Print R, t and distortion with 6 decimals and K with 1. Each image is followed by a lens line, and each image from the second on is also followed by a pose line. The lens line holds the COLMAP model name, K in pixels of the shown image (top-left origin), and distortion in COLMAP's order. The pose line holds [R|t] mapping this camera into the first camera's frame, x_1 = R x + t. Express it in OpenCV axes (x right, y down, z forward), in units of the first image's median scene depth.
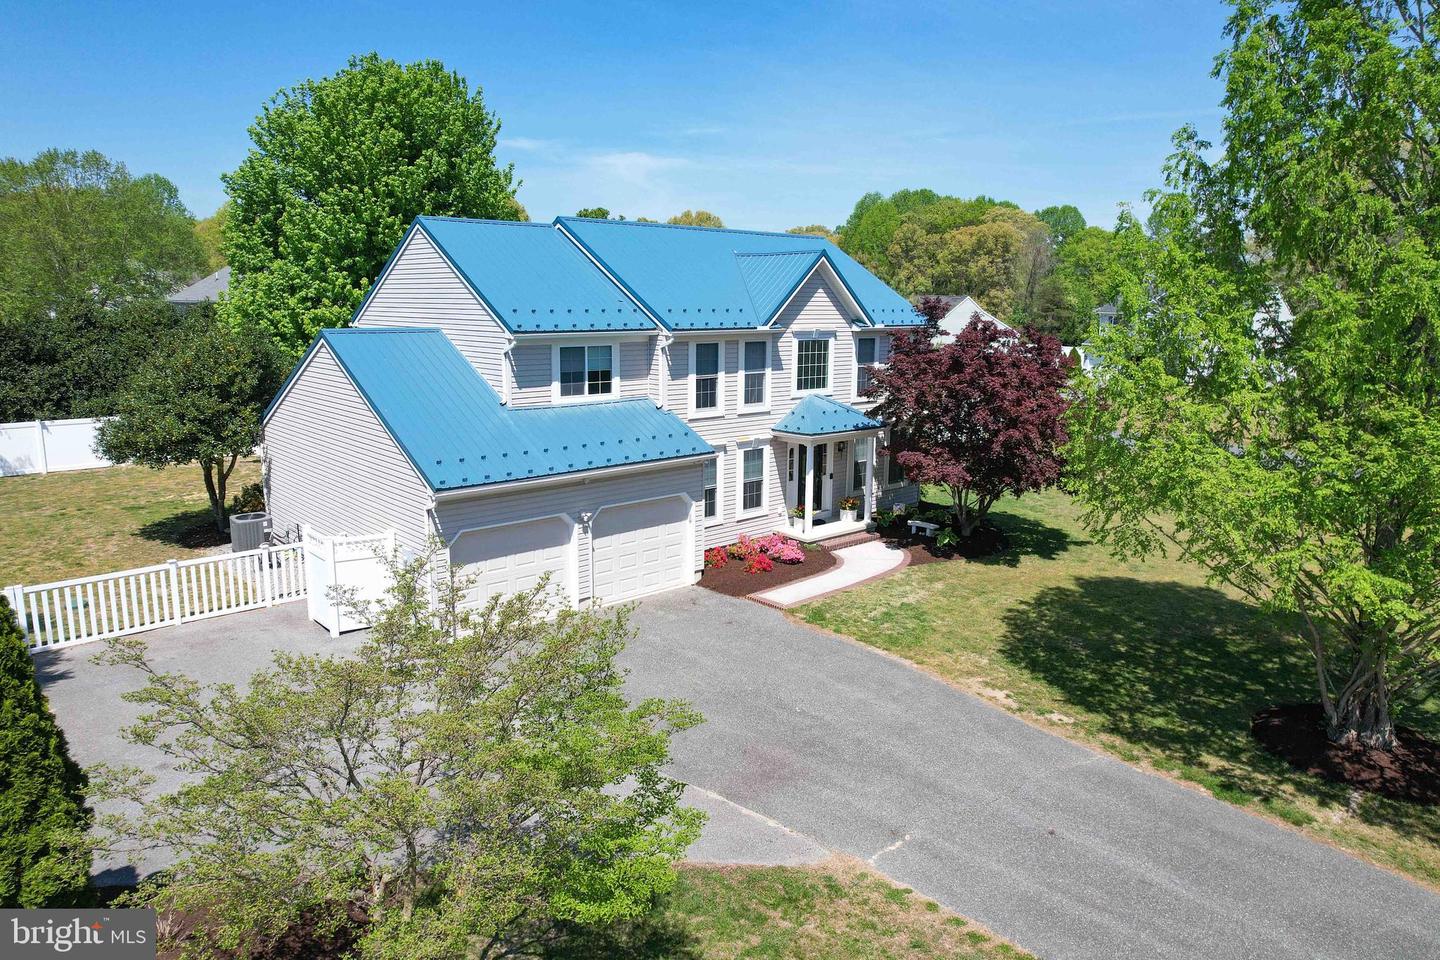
lens RADIAL K [[940.5, 0, 720.0], [0, 940.5, 480.0], [0, 0, 1]] dist [-0.059331, 0.045324]
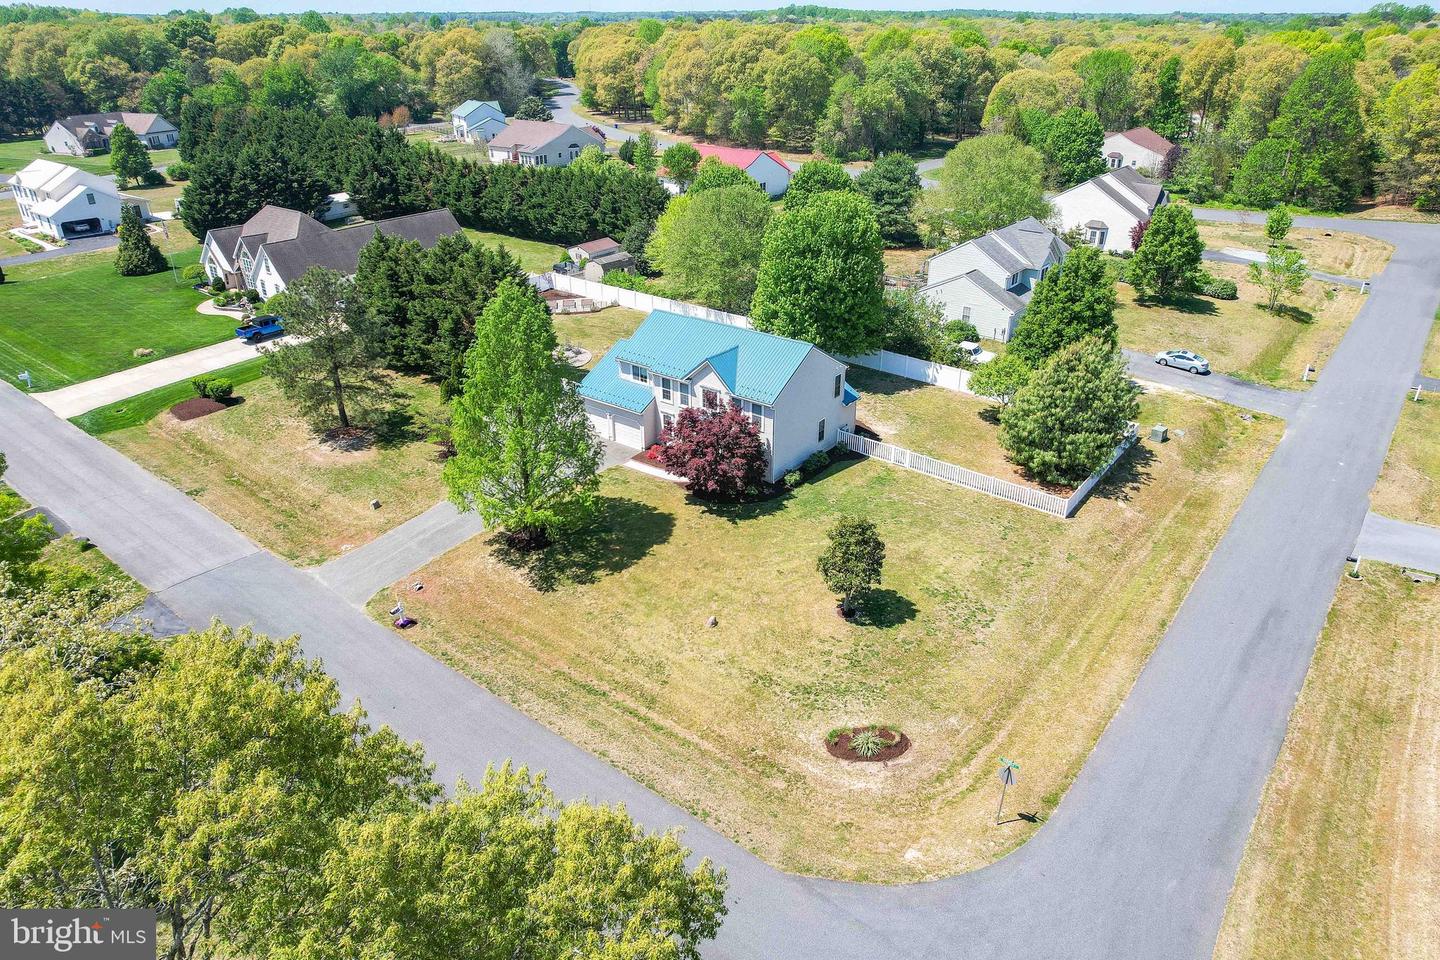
lens RADIAL K [[940.5, 0, 720.0], [0, 940.5, 480.0], [0, 0, 1]] dist [-0.059331, 0.045324]
pose [[0.171216, 0.436204, -0.883409, 2.500831], [-0.185755, 0.894861, 0.405857, -0.991716], [0.967564, 0.094608, 0.234242, 0.493612]]
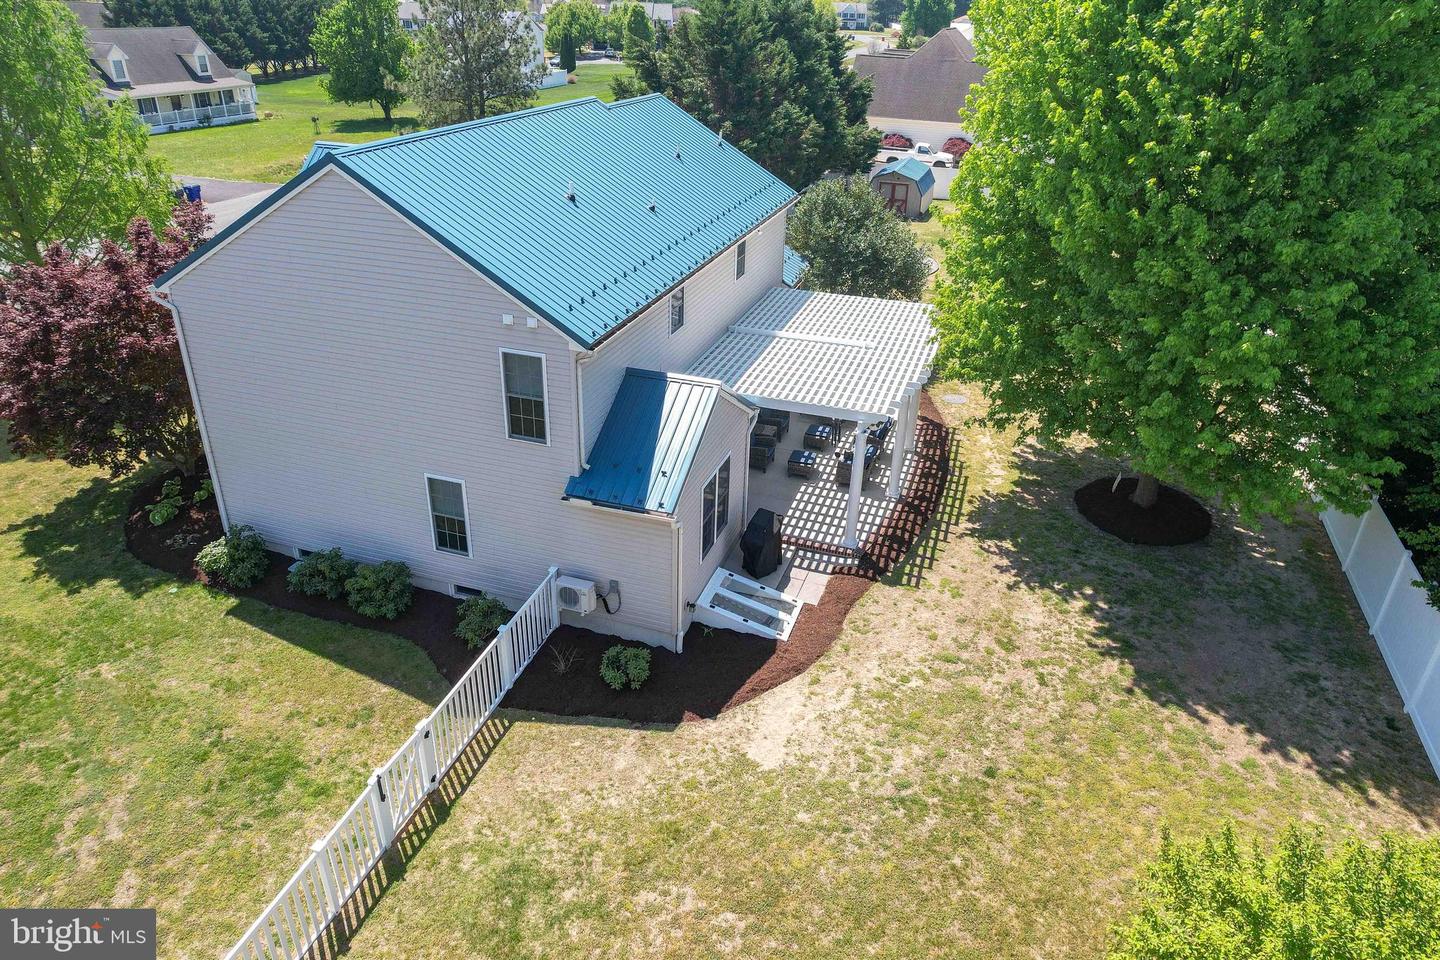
lens RADIAL K [[940.5, 0, 720.0], [0, 940.5, 480.0], [0, 0, 1]] dist [-0.059331, 0.045324]
pose [[-0.867784, 0.196948, -0.456248, 0.251008], [-0.130385, 0.795712, 0.591475, -0.562898], [0.479531, 0.572761, -0.664827, 1.967303]]
